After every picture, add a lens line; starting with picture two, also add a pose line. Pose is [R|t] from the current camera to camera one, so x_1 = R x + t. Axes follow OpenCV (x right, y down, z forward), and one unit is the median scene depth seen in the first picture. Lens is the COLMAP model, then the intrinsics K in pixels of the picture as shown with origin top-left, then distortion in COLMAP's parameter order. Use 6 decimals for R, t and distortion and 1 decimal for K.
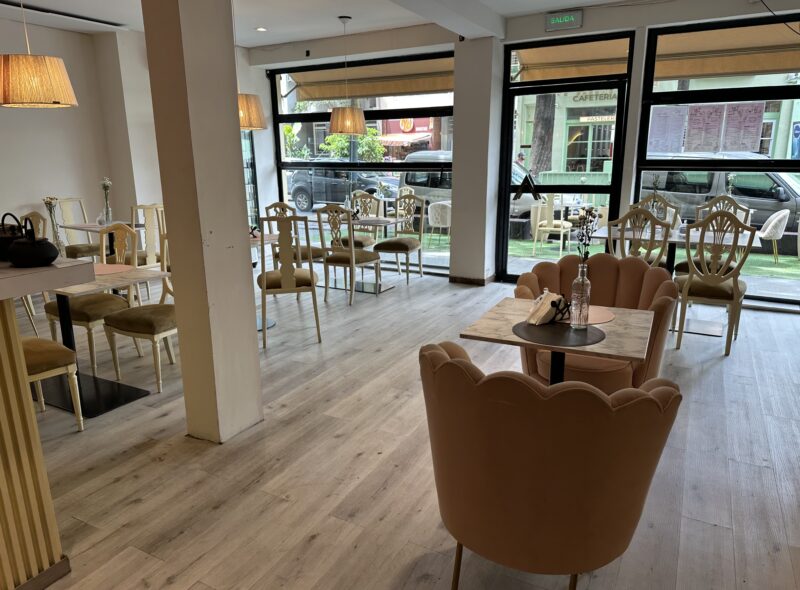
lens RADIAL K [[561.6, 0, 403.4], [0, 561.6, 294.7], [0, 0, 1]] dist [0.089245, -0.102147]
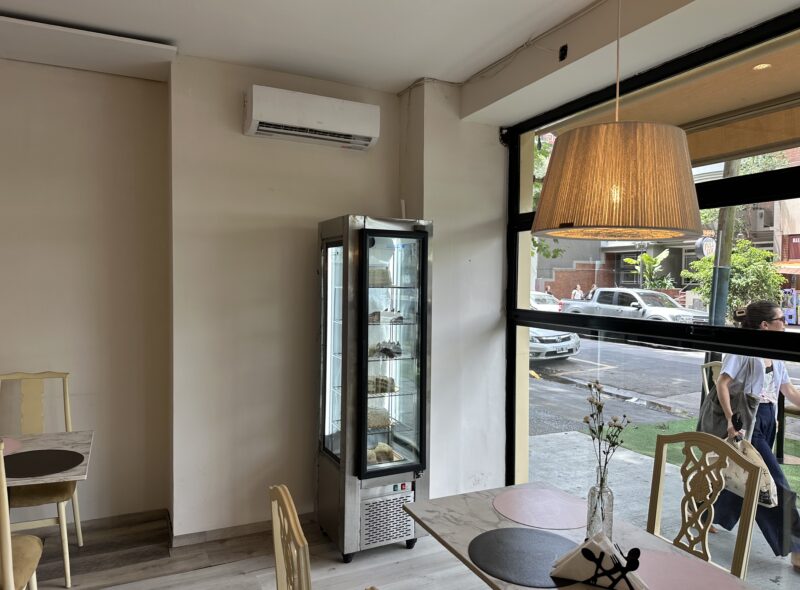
lens RADIAL K [[561.6, 0, 403.4], [0, 561.6, 294.7], [0, 0, 1]] dist [0.089245, -0.102147]
pose [[0.813709, 0.032195, -0.580380, -0.021050], [-0.157642, 0.973268, -0.167030, -0.157060], [0.559487, 0.227406, 0.797032, 0.584821]]
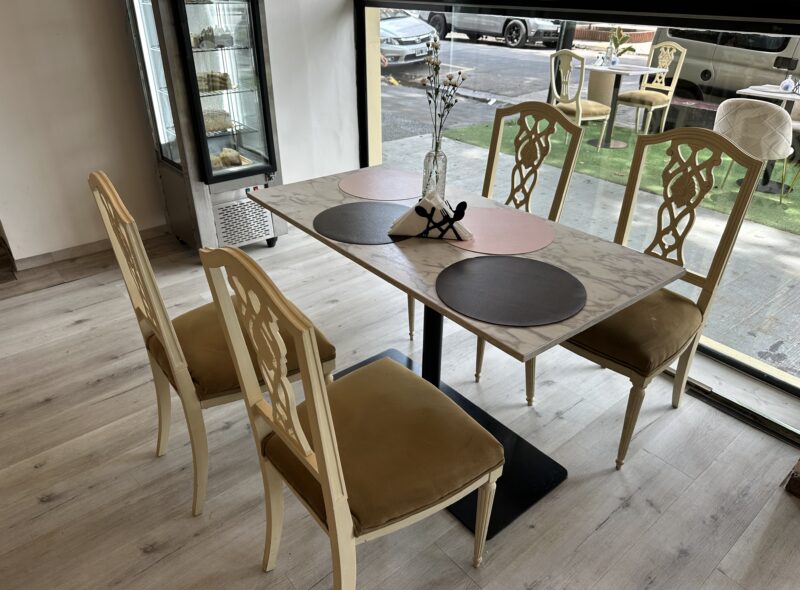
lens RADIAL K [[565.2, 0, 389.6], [0, 565.2, 295.2], [0, 0, 1]] dist [0.158901, -0.209235]
pose [[0.922586, 0.189899, -0.335818, -0.015957], [-0.093185, 0.954381, 0.283679, -0.146028], [0.374368, -0.230425, 0.898194, 0.592415]]
